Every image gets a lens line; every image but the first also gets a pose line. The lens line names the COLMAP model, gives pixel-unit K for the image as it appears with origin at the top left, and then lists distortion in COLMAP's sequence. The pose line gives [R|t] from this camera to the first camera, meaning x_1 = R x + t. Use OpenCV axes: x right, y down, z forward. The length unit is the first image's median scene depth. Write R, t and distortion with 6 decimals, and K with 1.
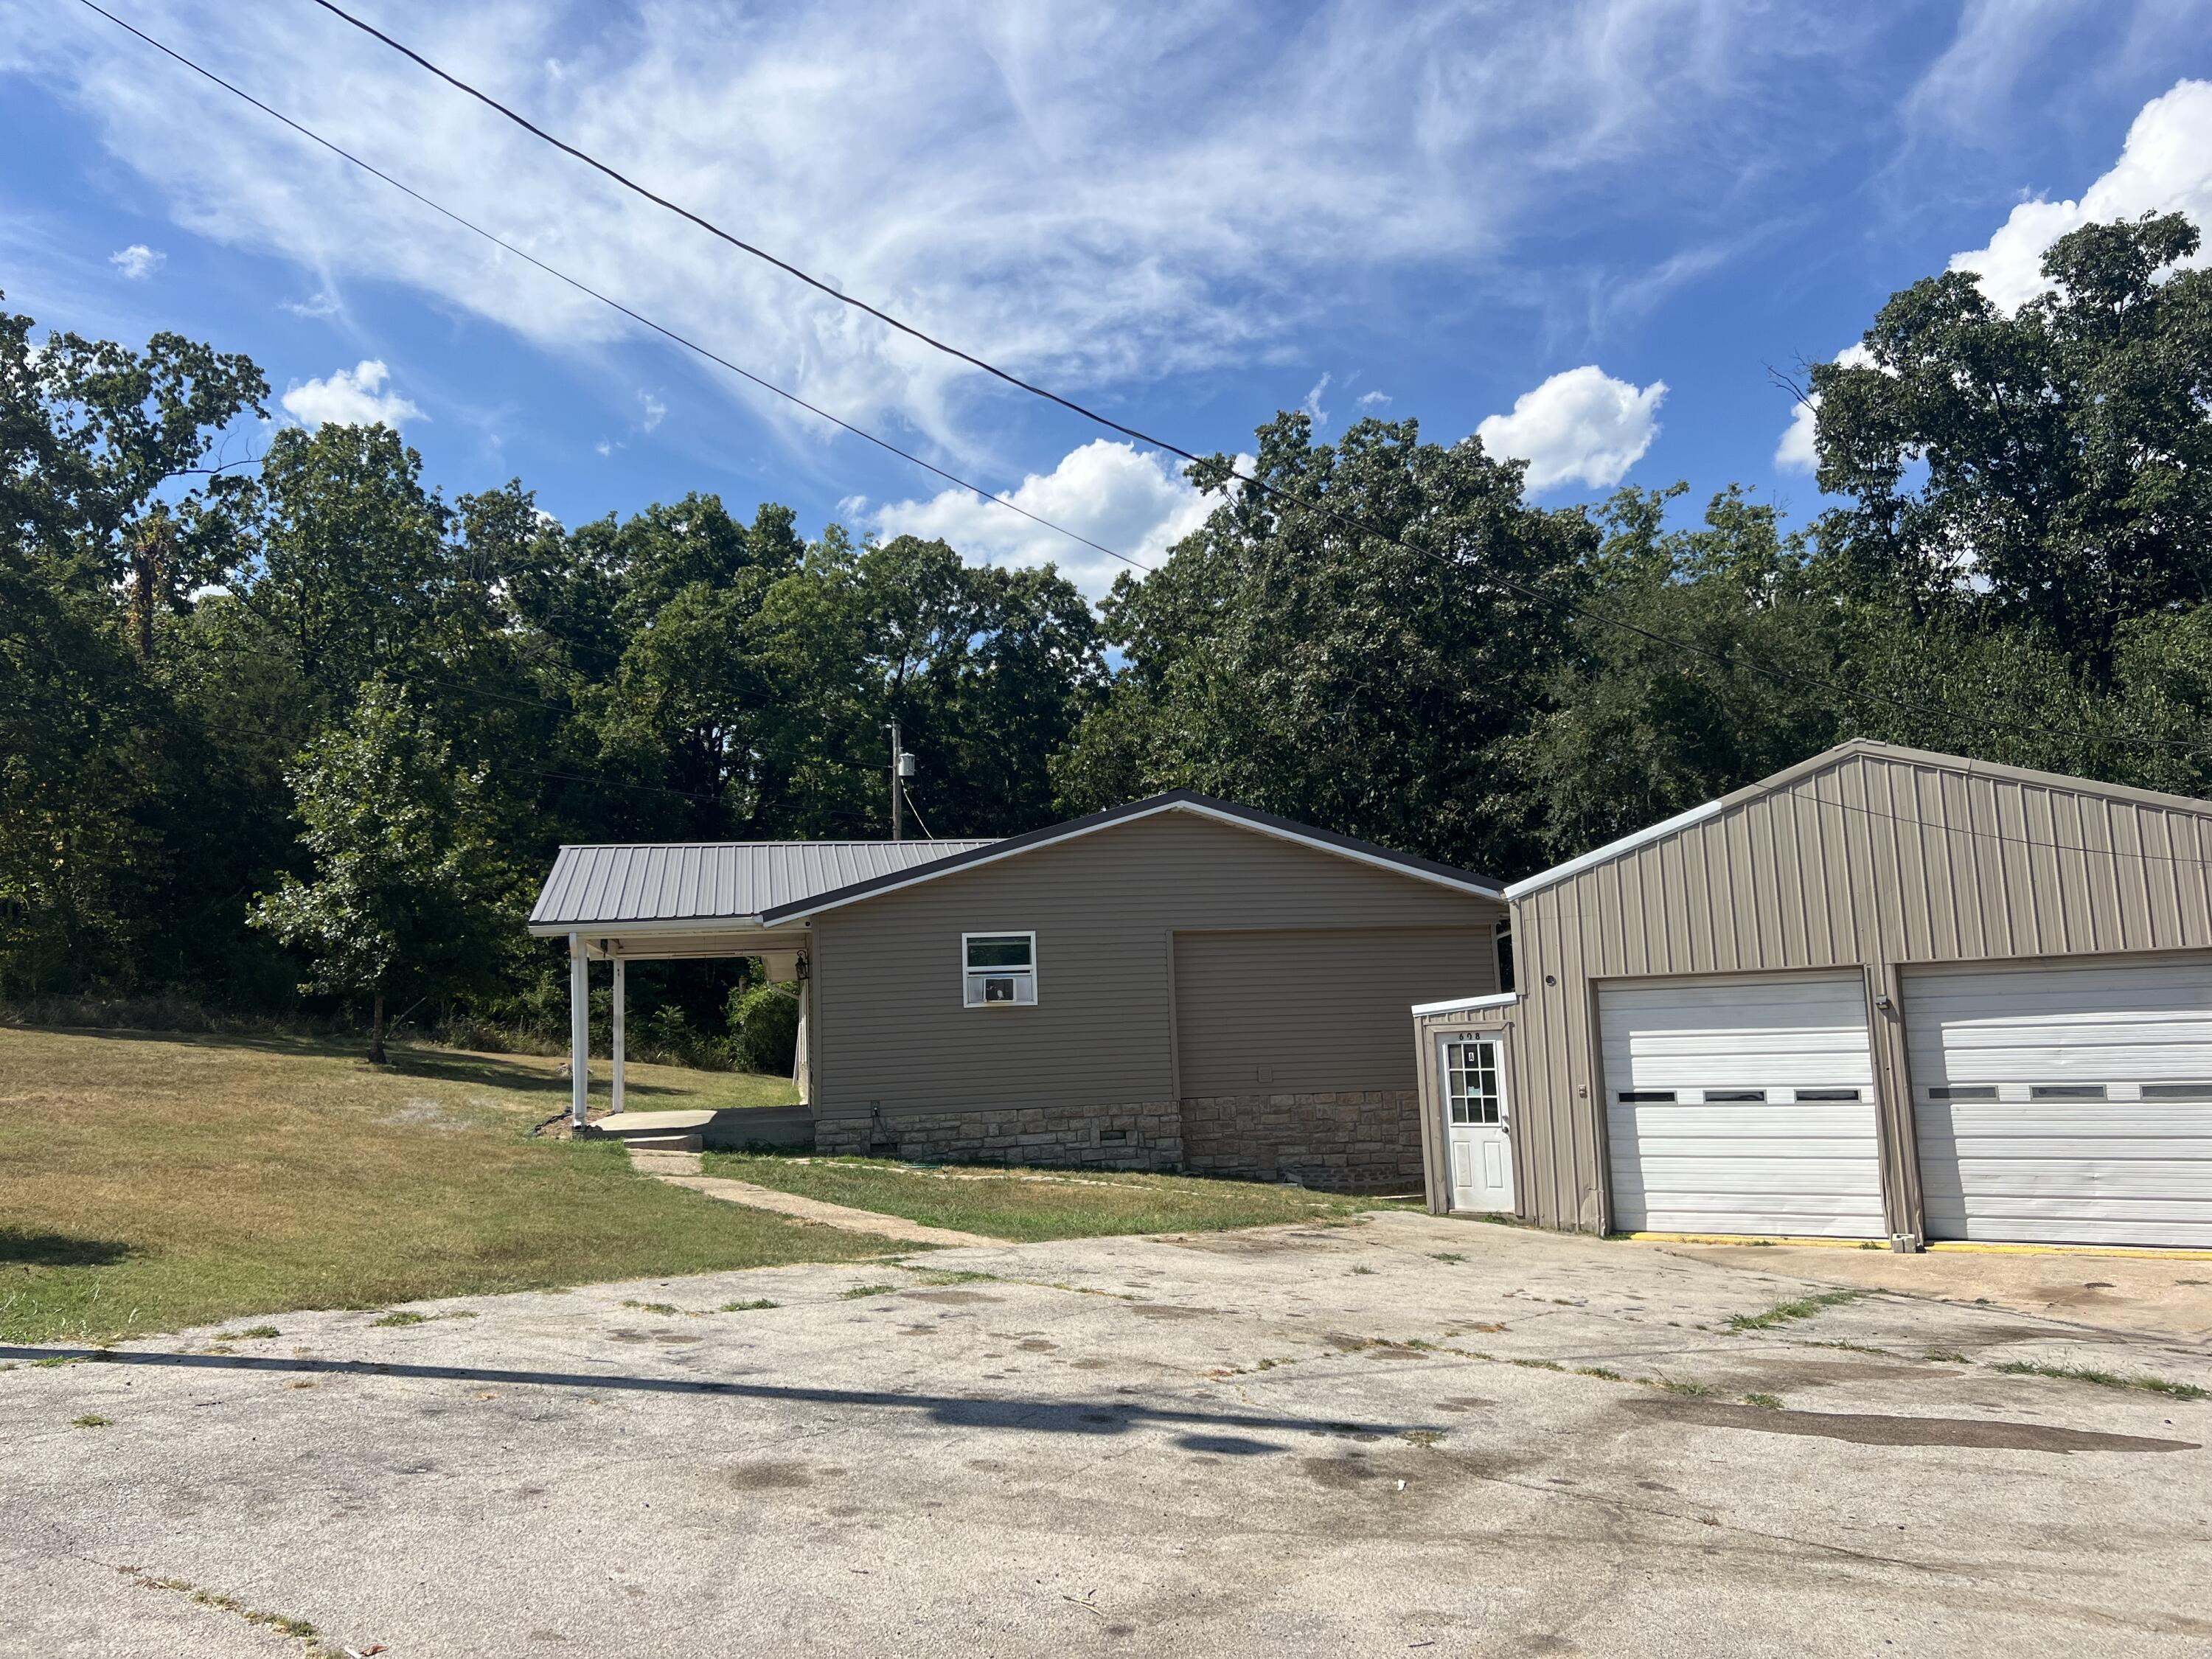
lens RADIAL K [[1609.0, 0, 1133.8], [0, 1609.0, 836.1], [0, 0, 1]] dist [0.056723, -0.066664]
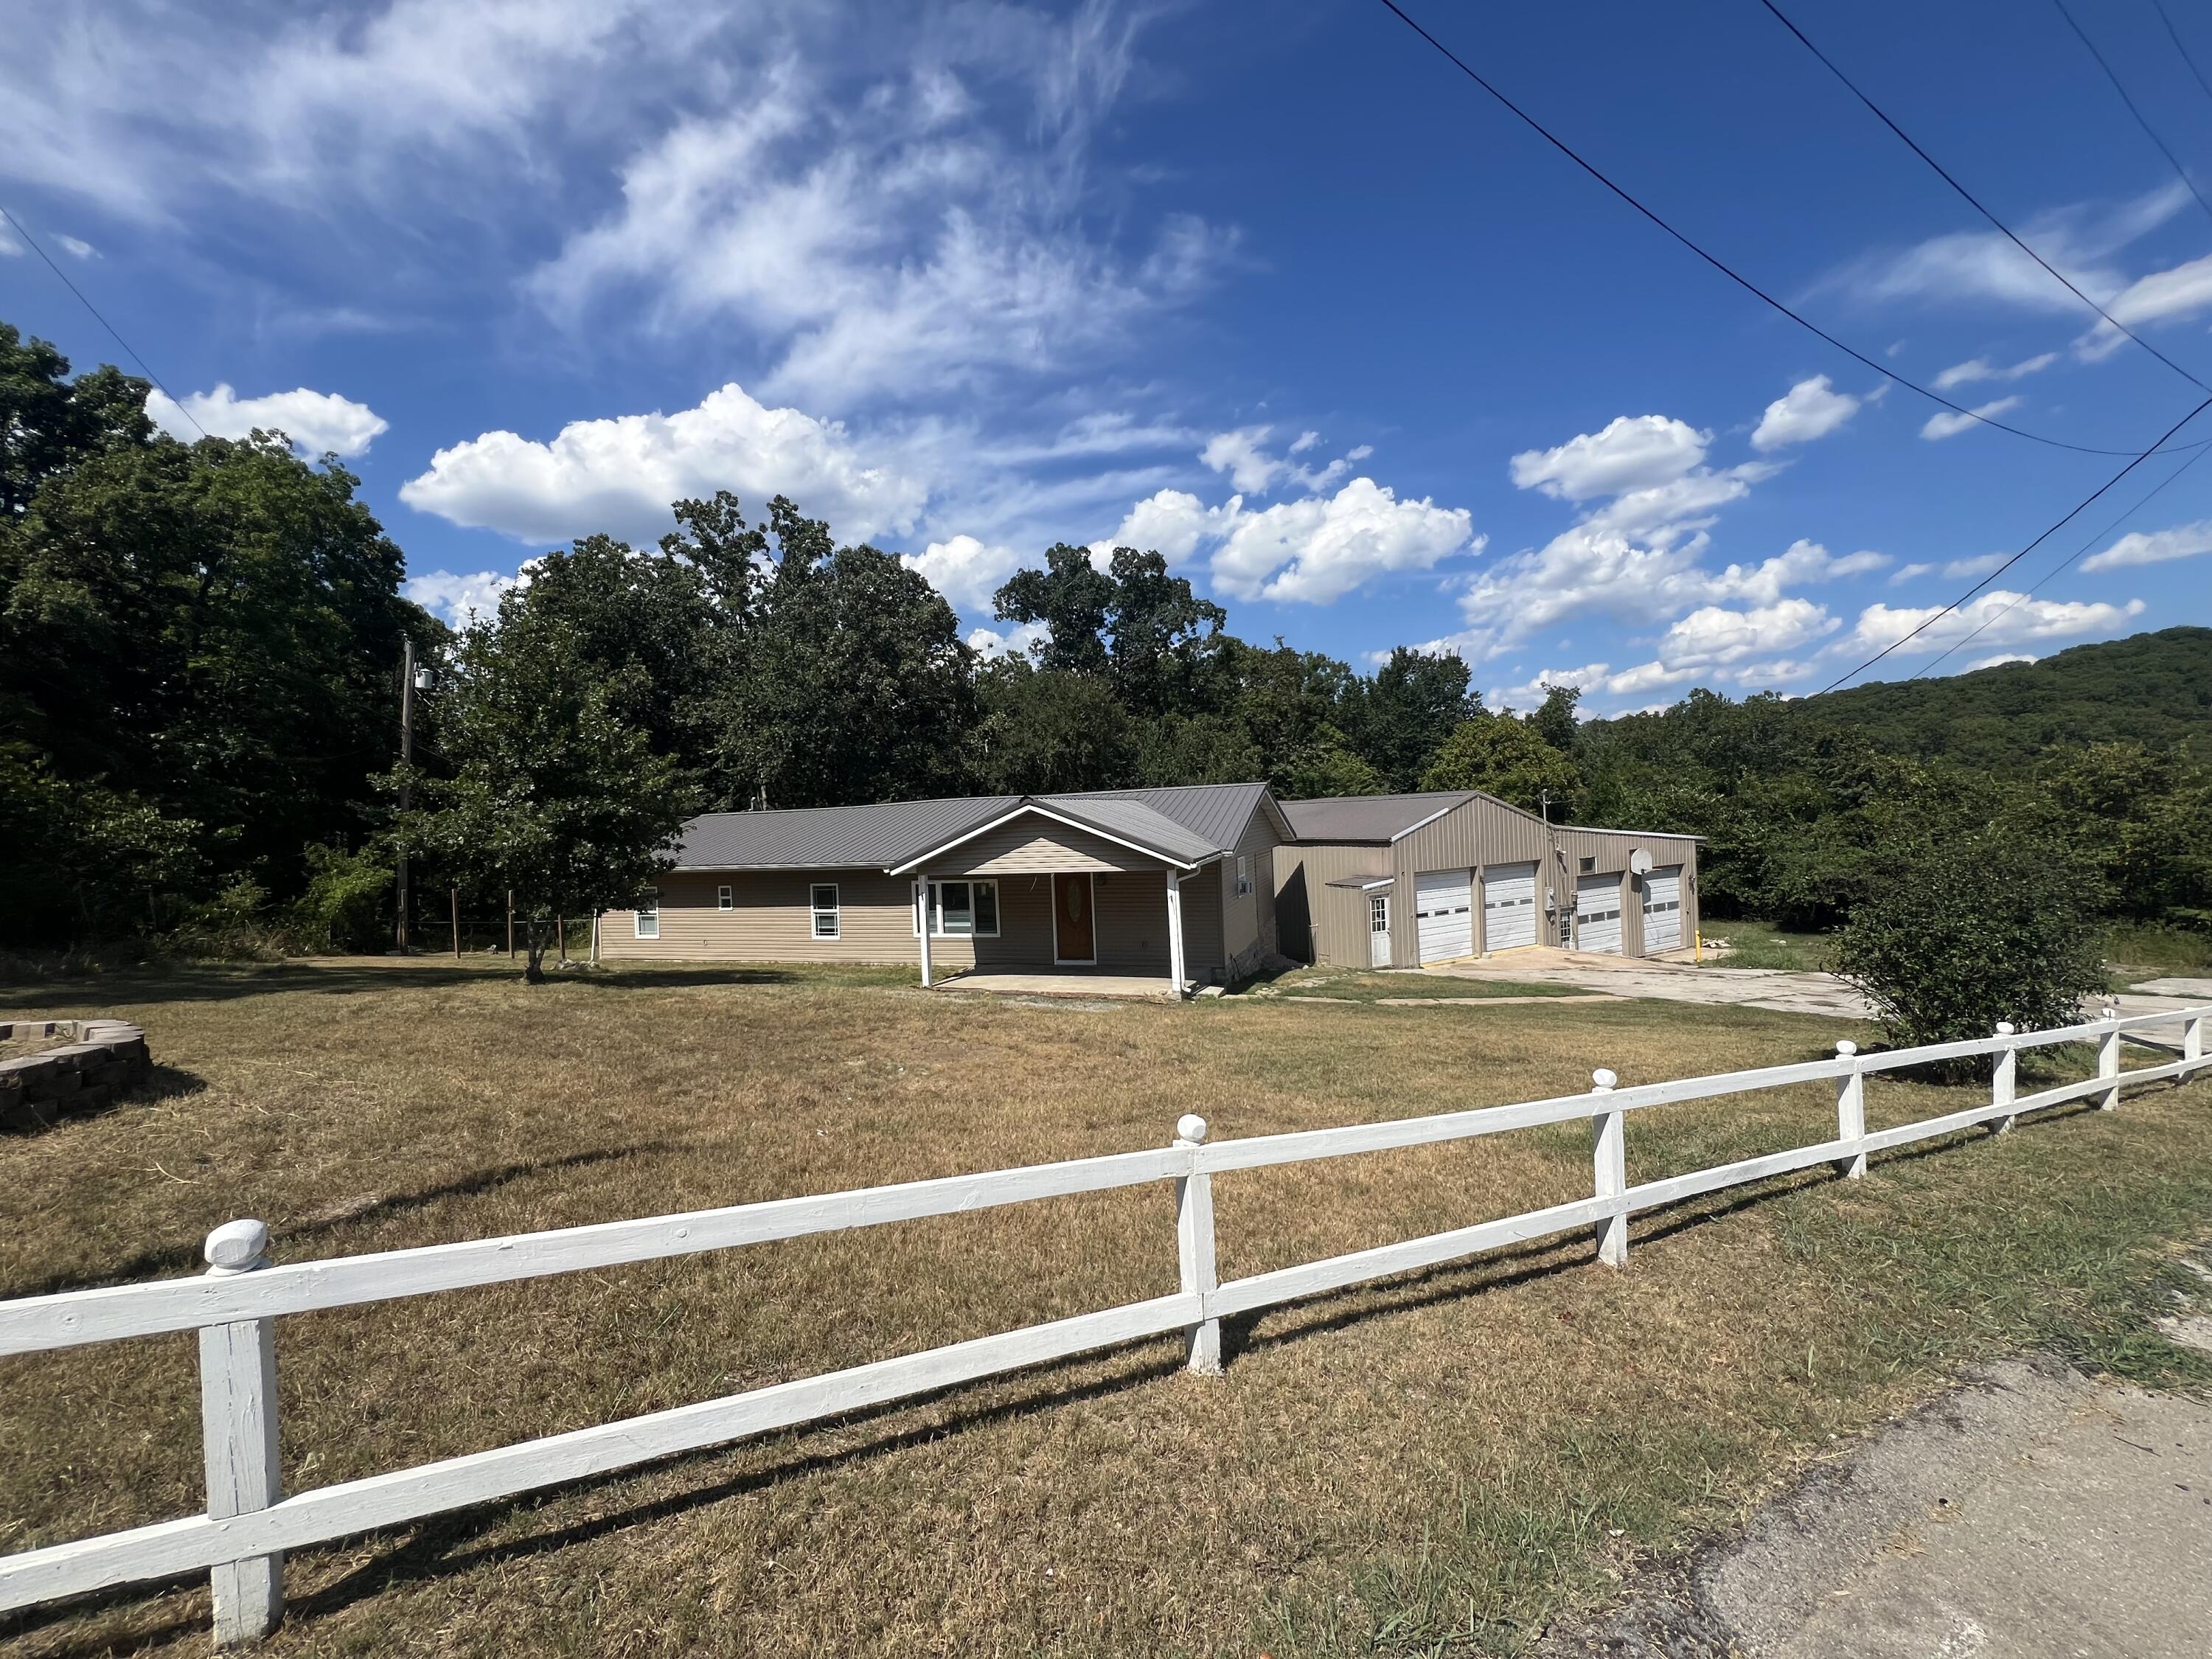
lens RADIAL K [[881.1, 0, 1101.4], [0, 881.1, 835.0], [0, 0, 1]] dist [-0.002883, 0.002079]
pose [[0.496247, 0.001803, 0.868180, -1.262643], [-0.075328, 0.996316, 0.040988, 0.006628], [-0.864907, -0.085739, 0.494554, 0.764065]]
